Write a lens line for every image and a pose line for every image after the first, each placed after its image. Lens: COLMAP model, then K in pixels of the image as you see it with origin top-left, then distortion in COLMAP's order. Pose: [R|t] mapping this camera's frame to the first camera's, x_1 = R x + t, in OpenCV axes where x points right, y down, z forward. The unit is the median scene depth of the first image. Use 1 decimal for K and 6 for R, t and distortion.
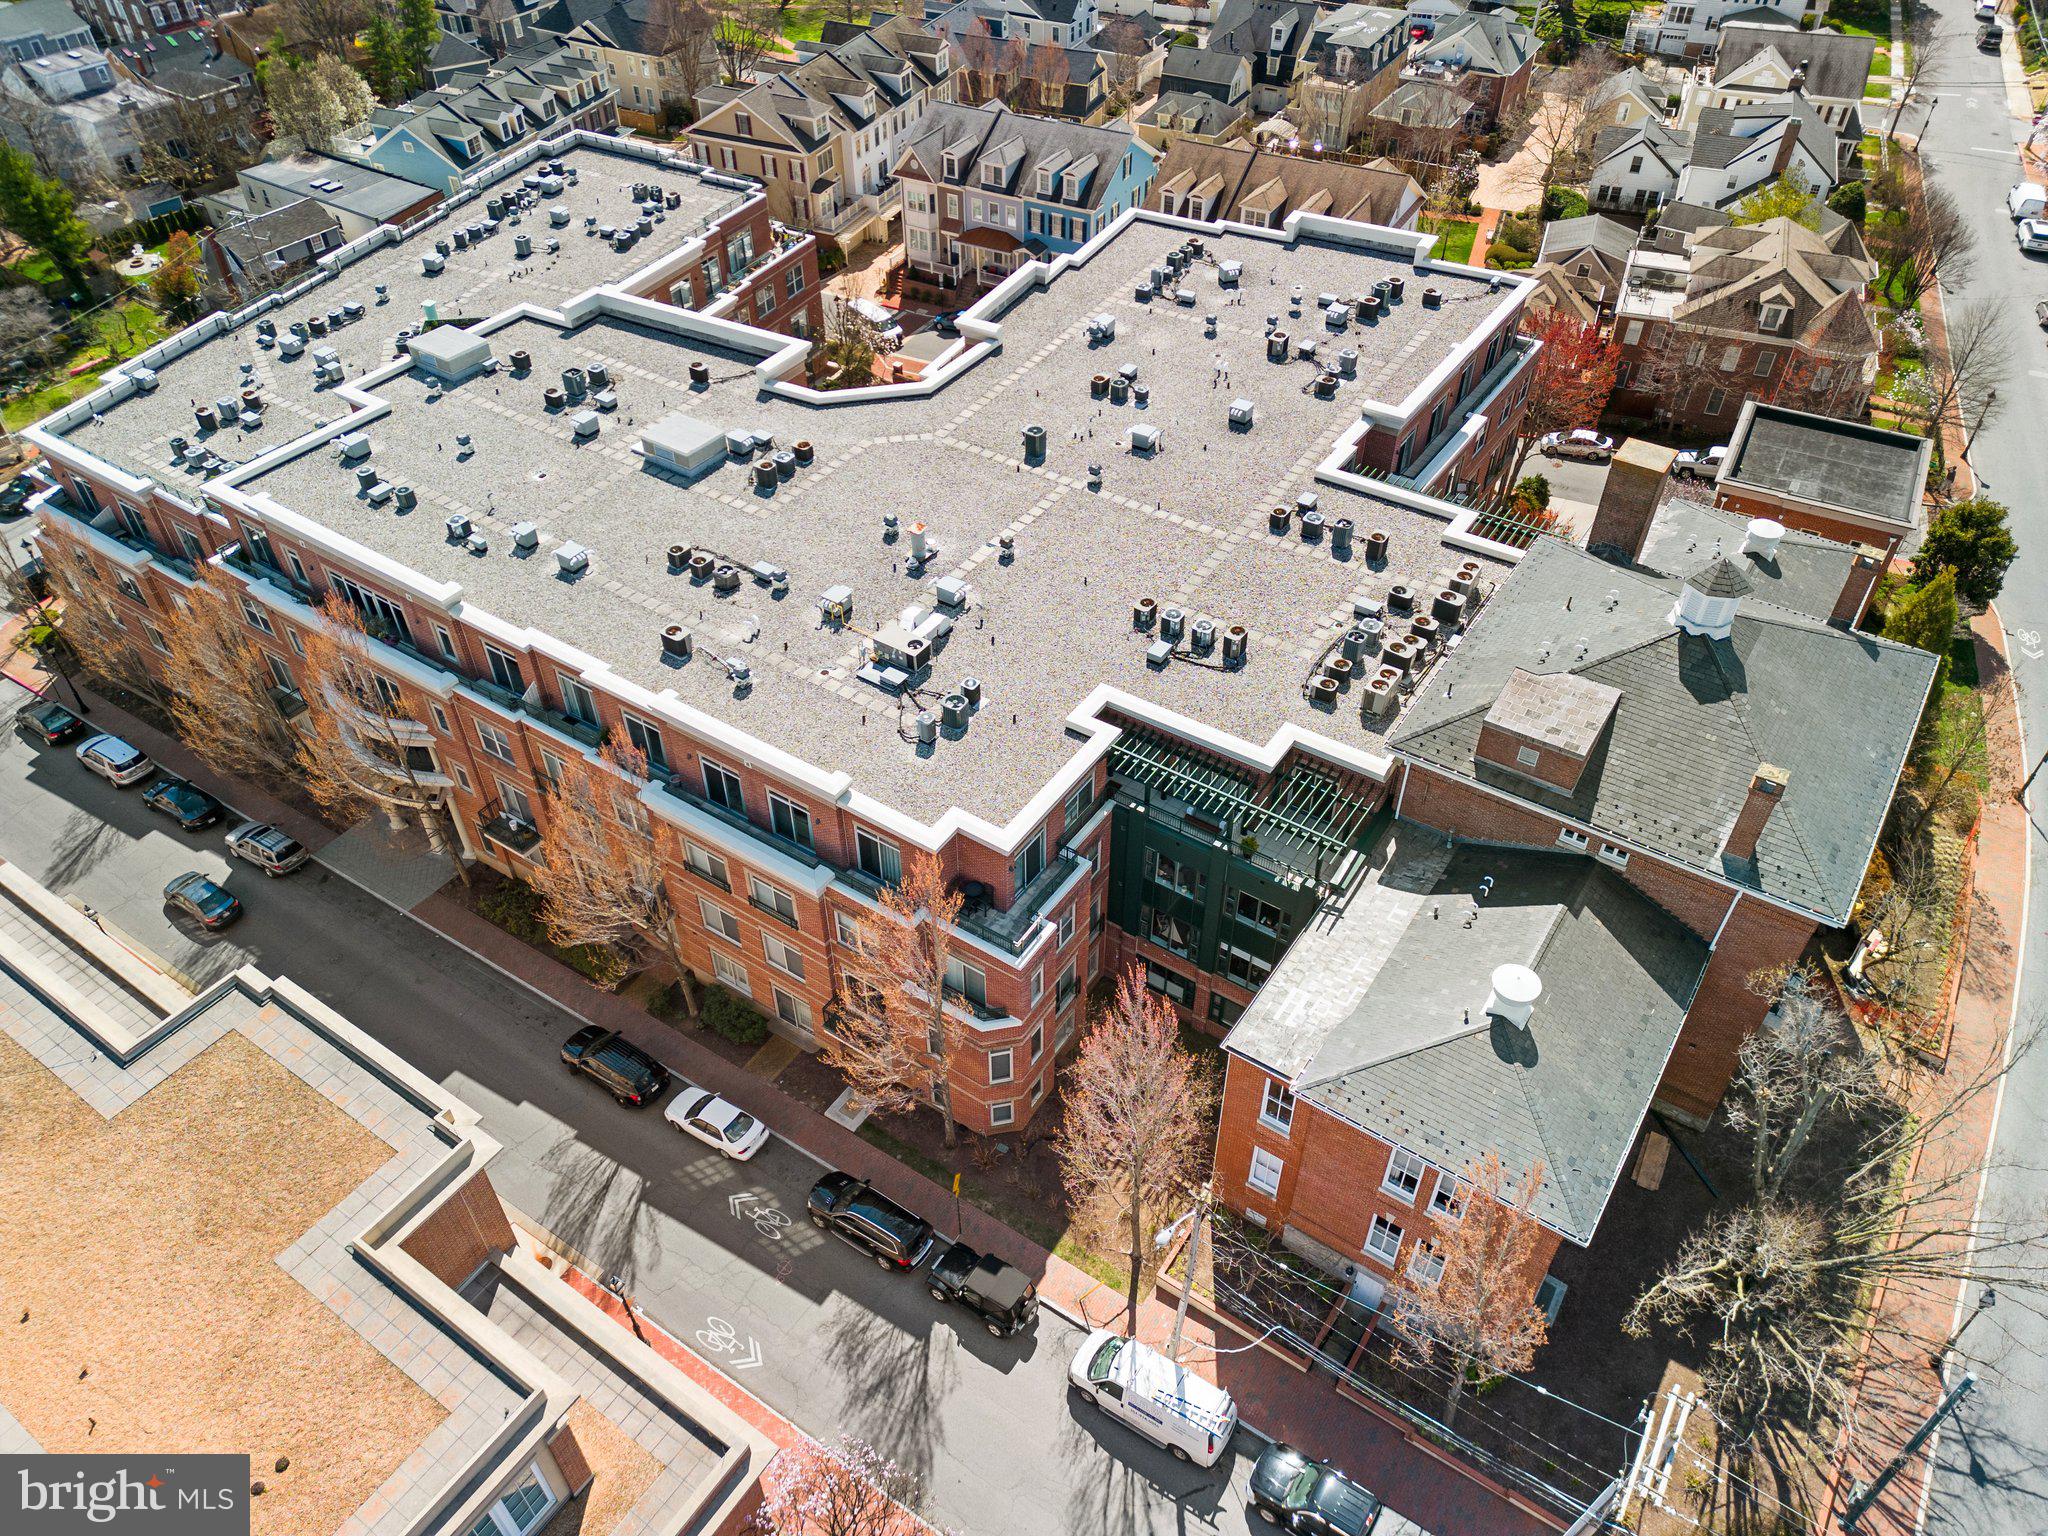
lens RADIAL K [[1420.7, 0, 1024.0], [0, 1420.7, 768.0], [0, 0, 1]] dist [0.099245, -0.095653]
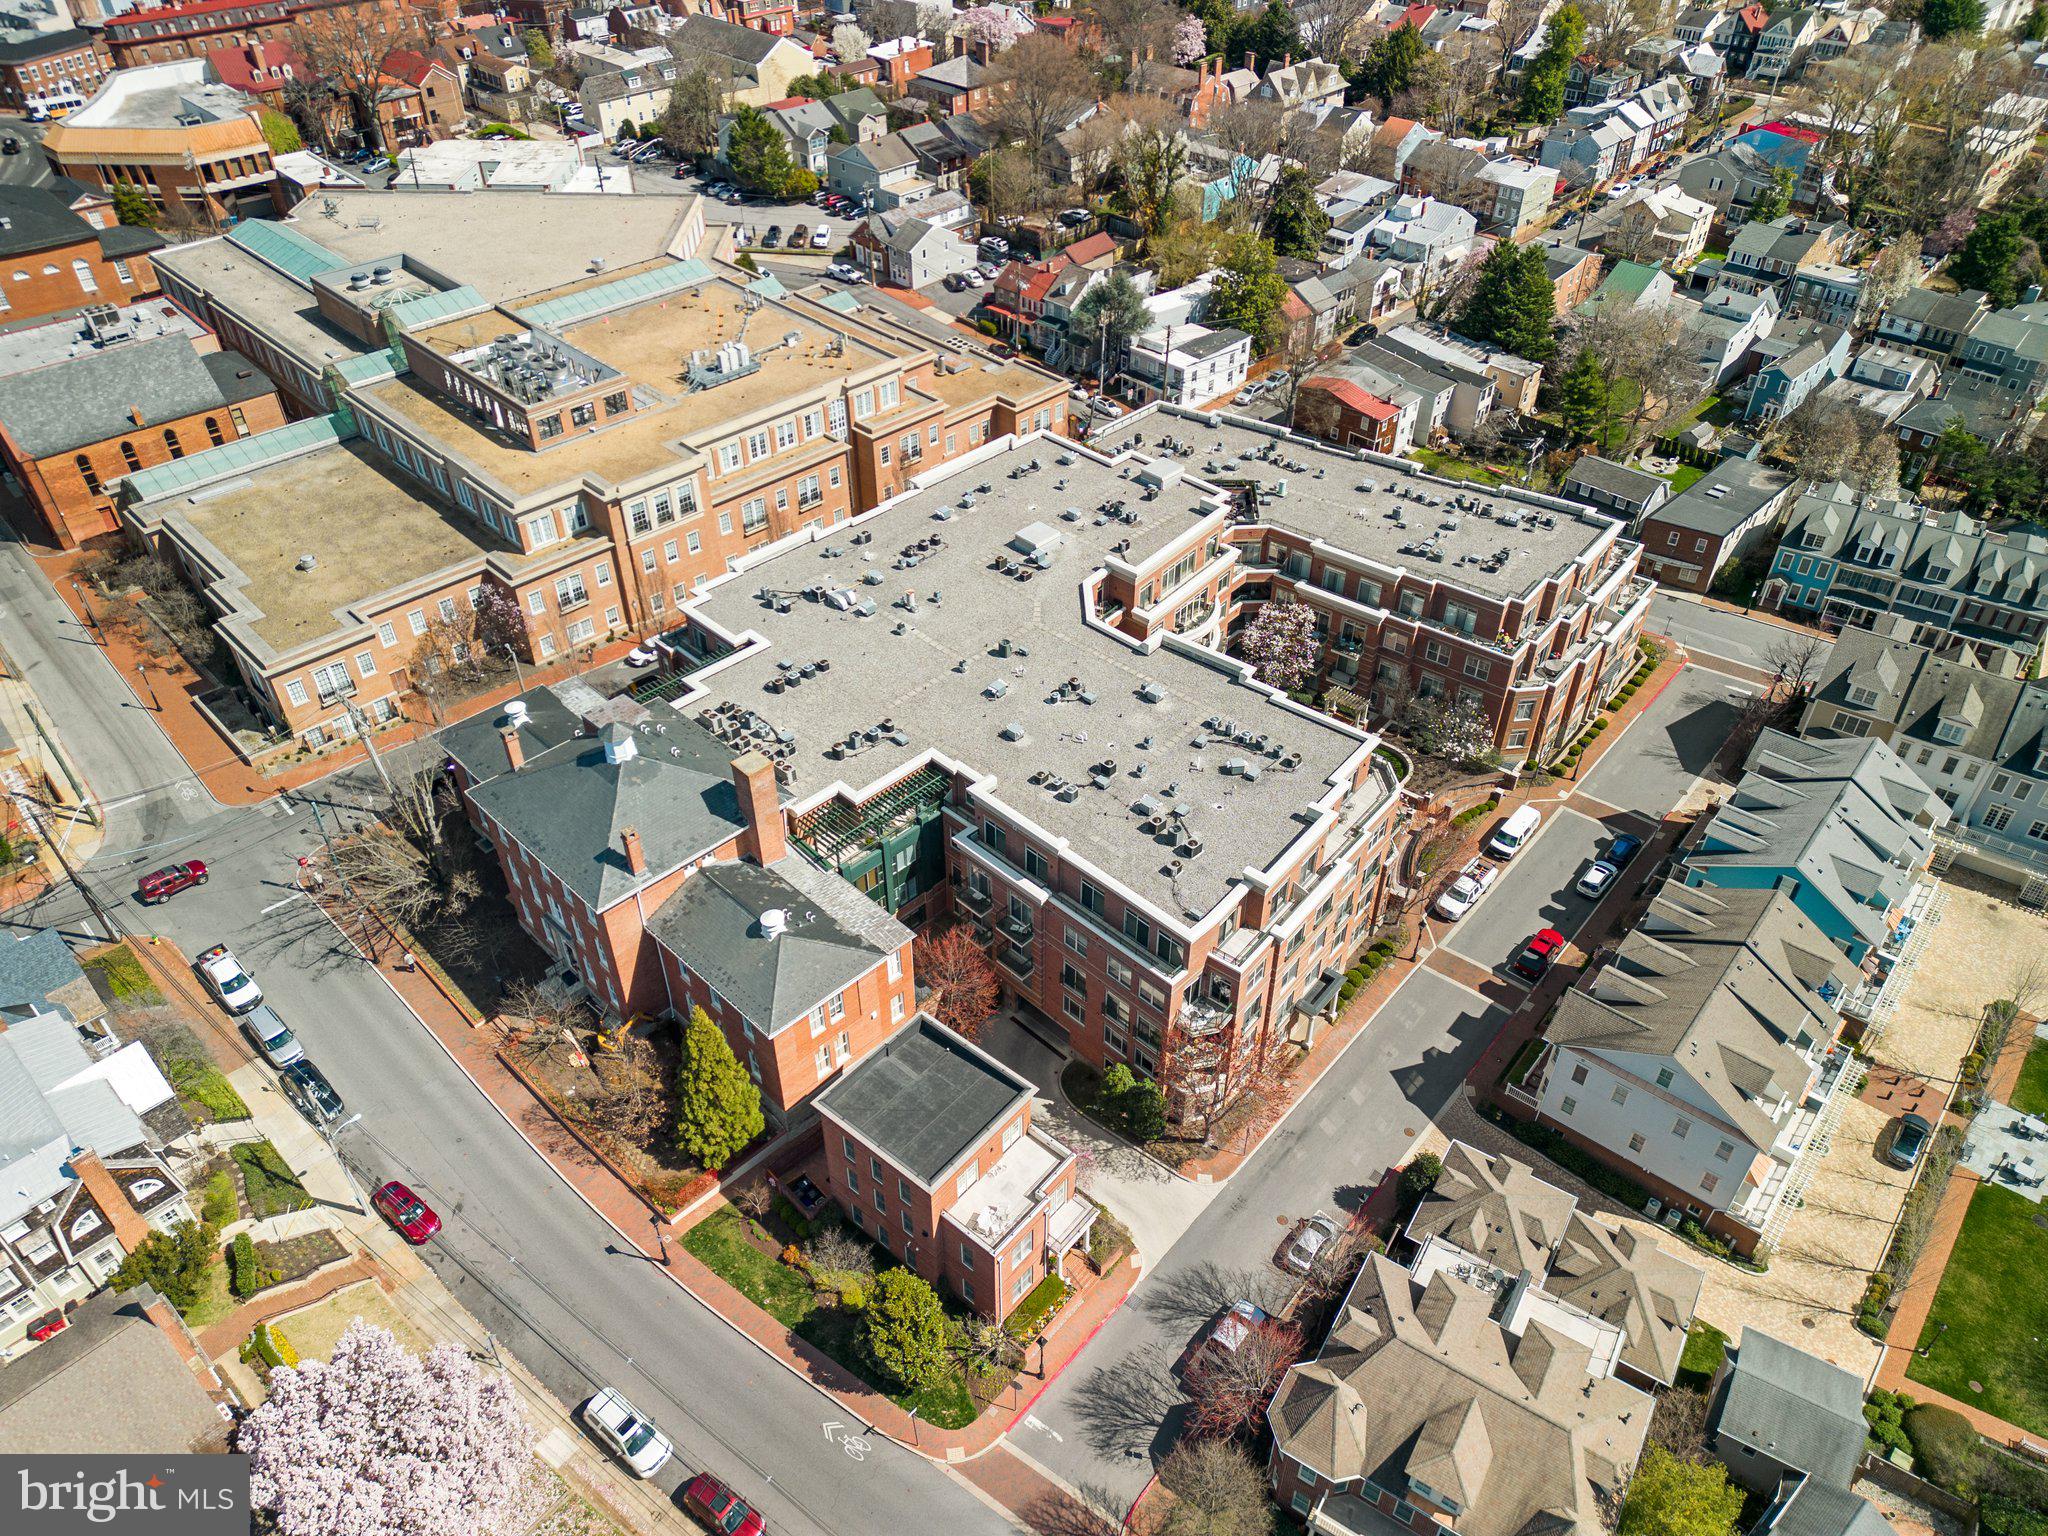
lens RADIAL K [[1420.7, 0, 1024.0], [0, 1420.7, 768.0], [0, 0, 1]] dist [0.099245, -0.095653]
pose [[-0.192278, 0.625065, -0.756520, 1.132542], [-0.658577, 0.489333, 0.571690, -0.951727], [0.727534, 0.608150, 0.317565, 0.507473]]
